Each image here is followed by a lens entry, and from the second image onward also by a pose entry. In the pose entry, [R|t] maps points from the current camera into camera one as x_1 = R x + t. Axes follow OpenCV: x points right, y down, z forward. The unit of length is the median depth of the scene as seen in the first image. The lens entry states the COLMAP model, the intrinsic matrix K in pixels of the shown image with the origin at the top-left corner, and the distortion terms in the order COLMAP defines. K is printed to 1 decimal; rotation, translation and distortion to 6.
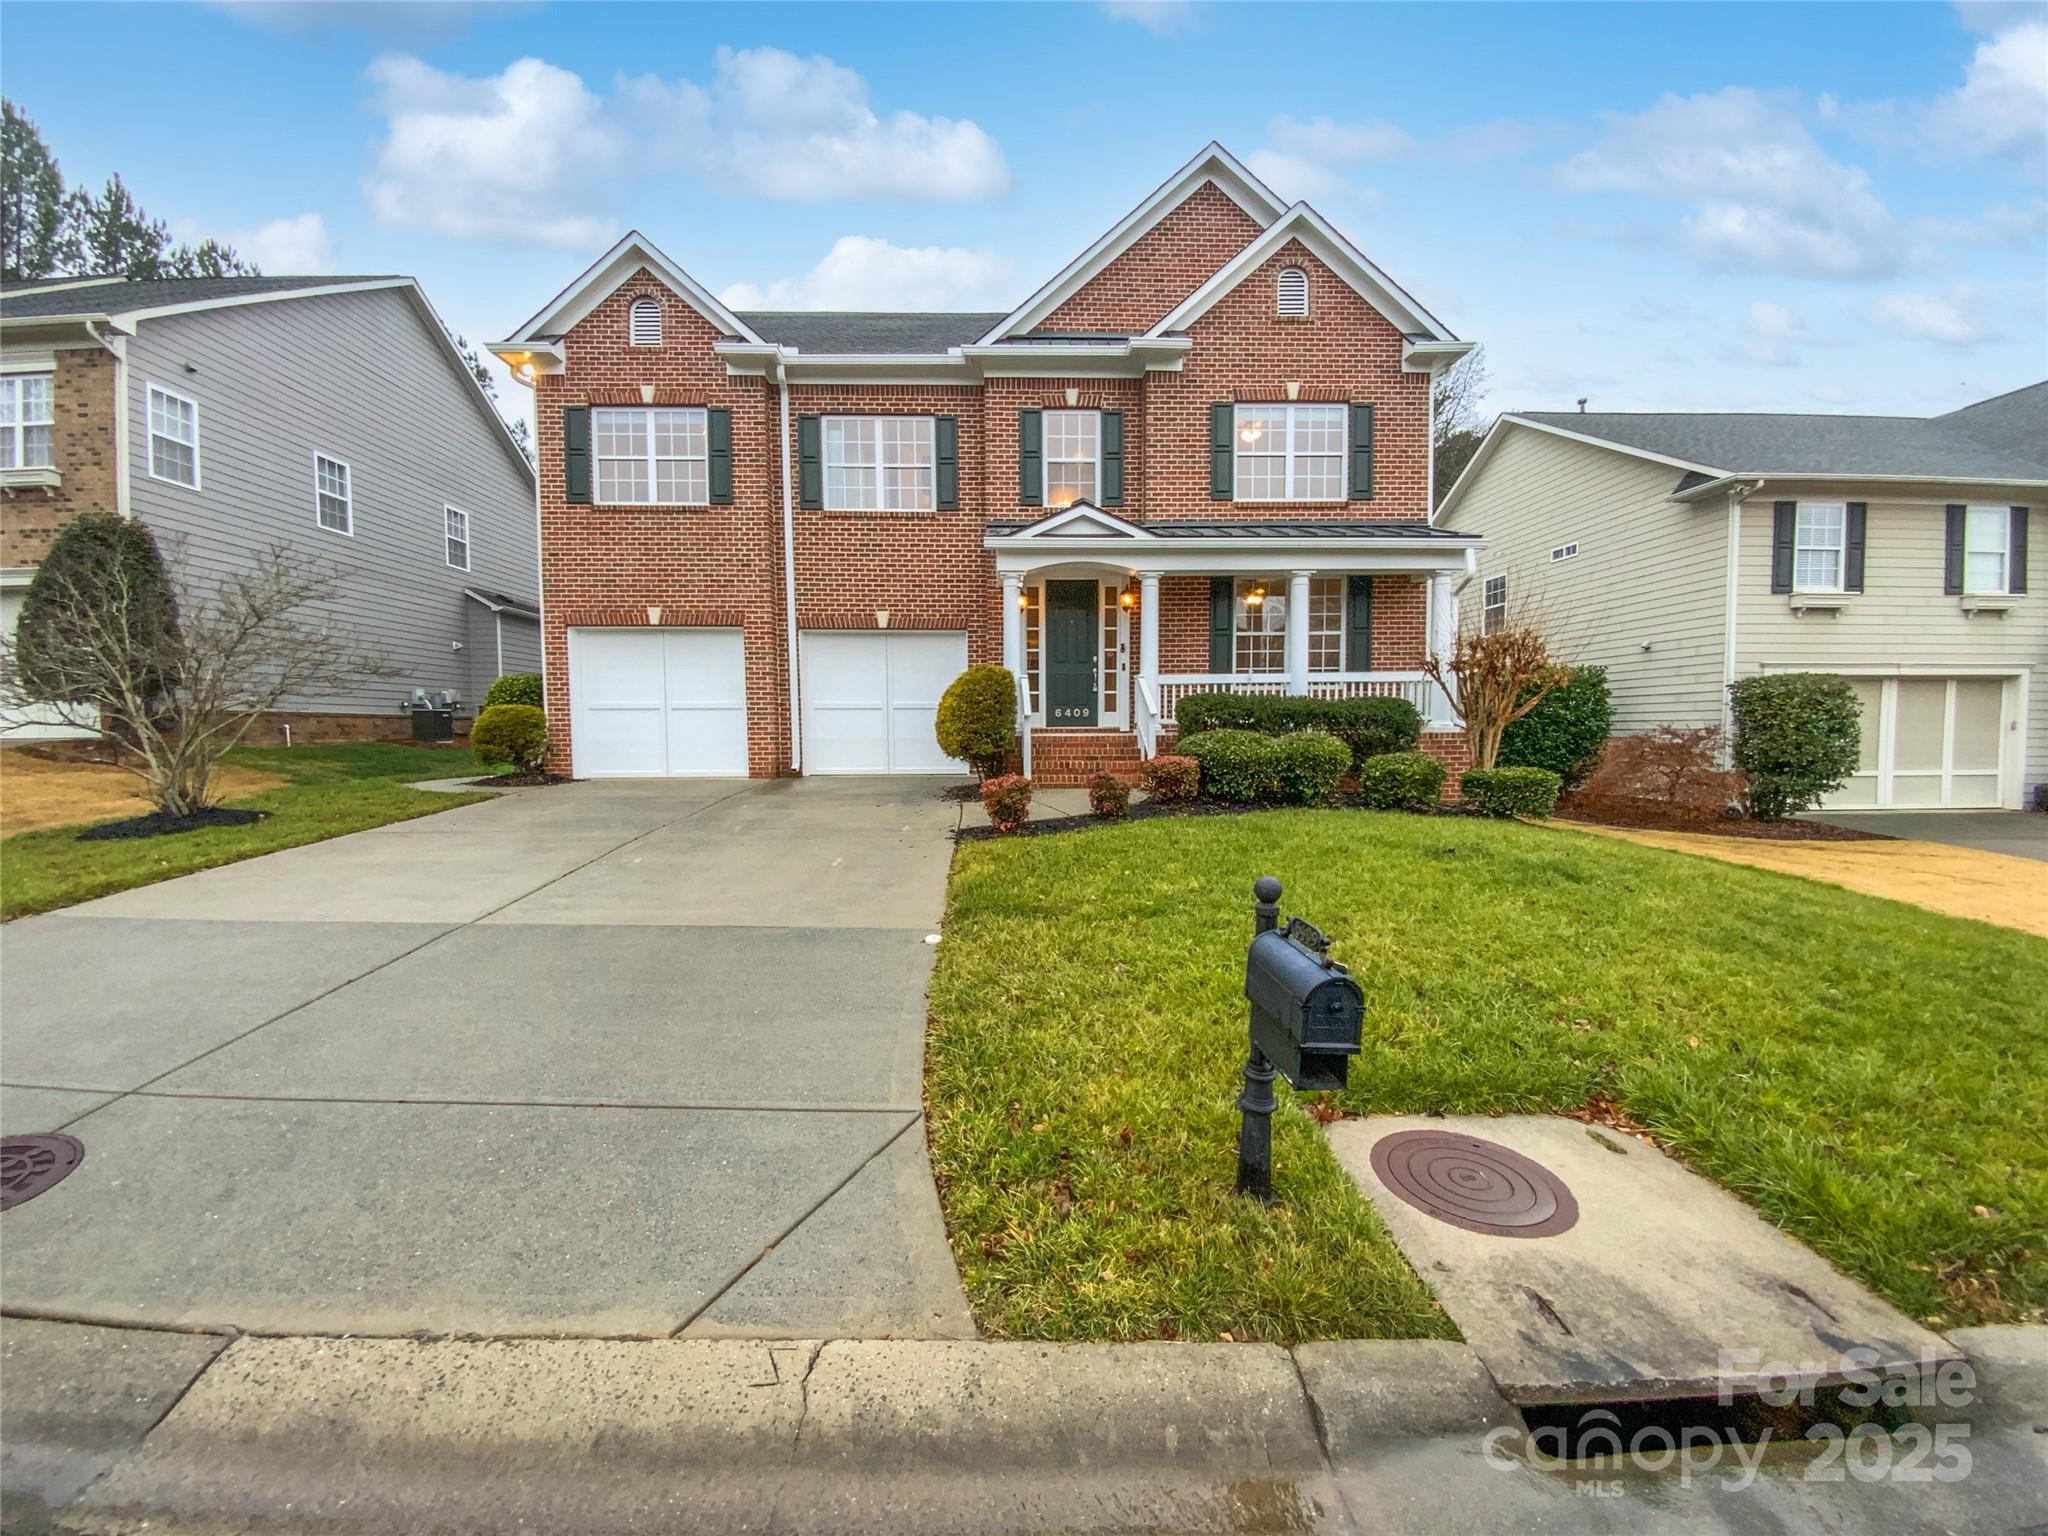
lens RADIAL K [[834.0, 0, 1017.8], [0, 834.0, 775.0], [0, 0, 1]] dist [0.004380, -0.002624]
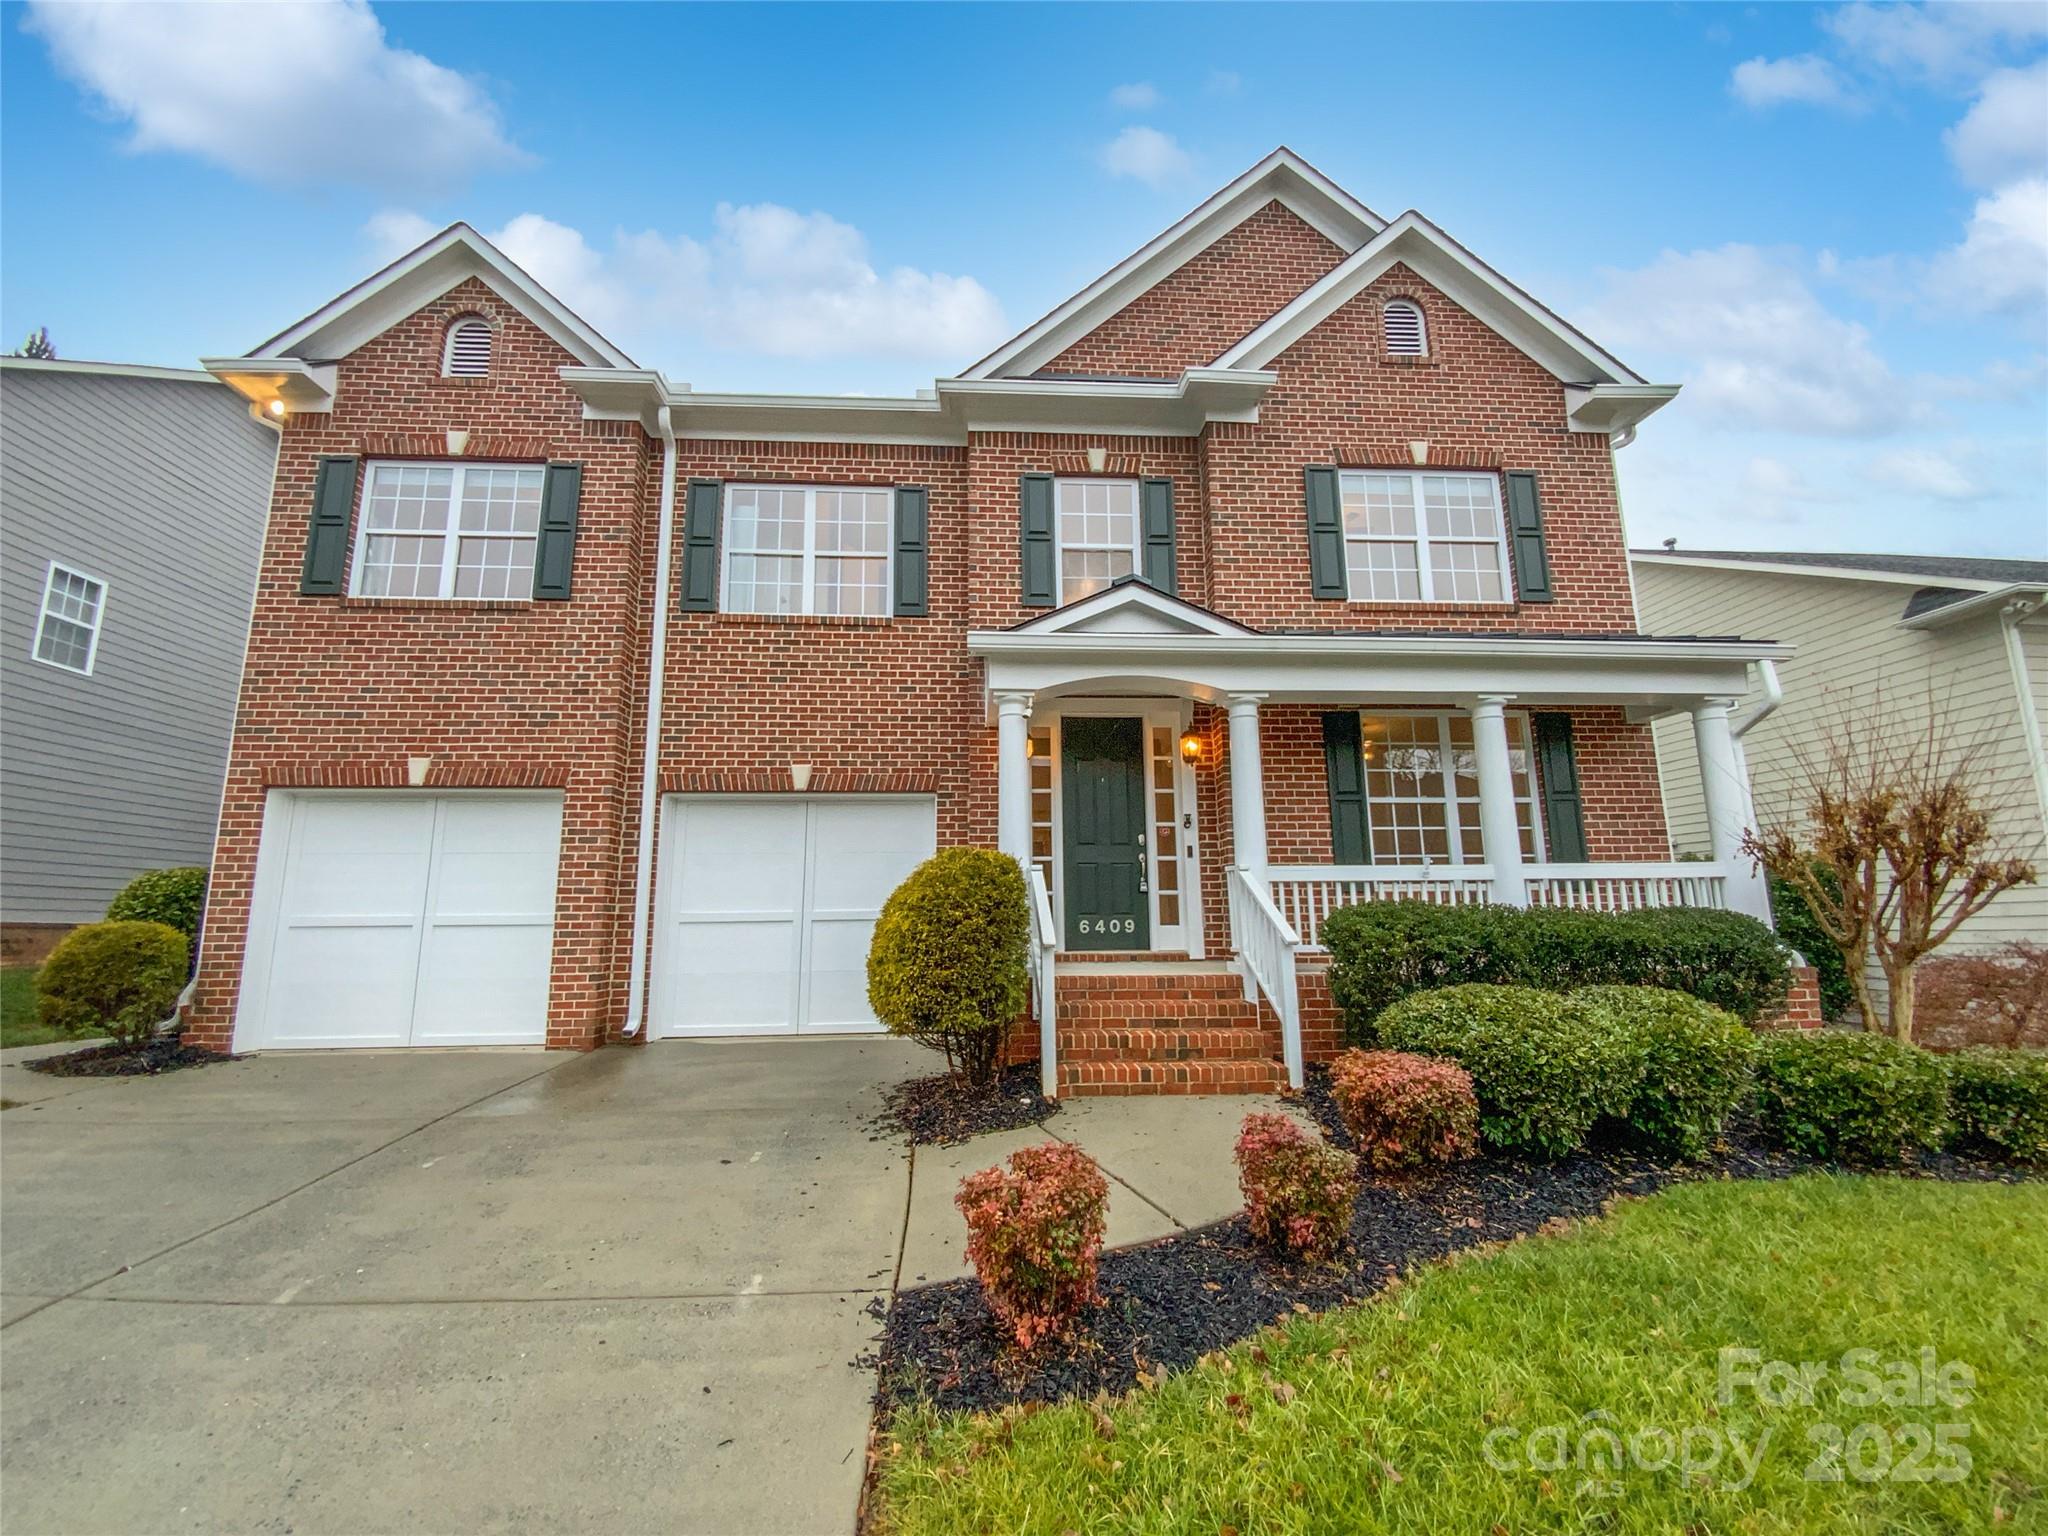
lens RADIAL K [[834.0, 0, 1031.0], [0, 834.0, 774.5], [0, 0, 1]] dist [0.004380, -0.002624]
pose [[0.998935, 0.003004, 0.046036, -0.019628], [0.007237, 0.975319, -0.220684, -0.051581], [-0.045563, 0.220782, 0.974258, 0.394724]]
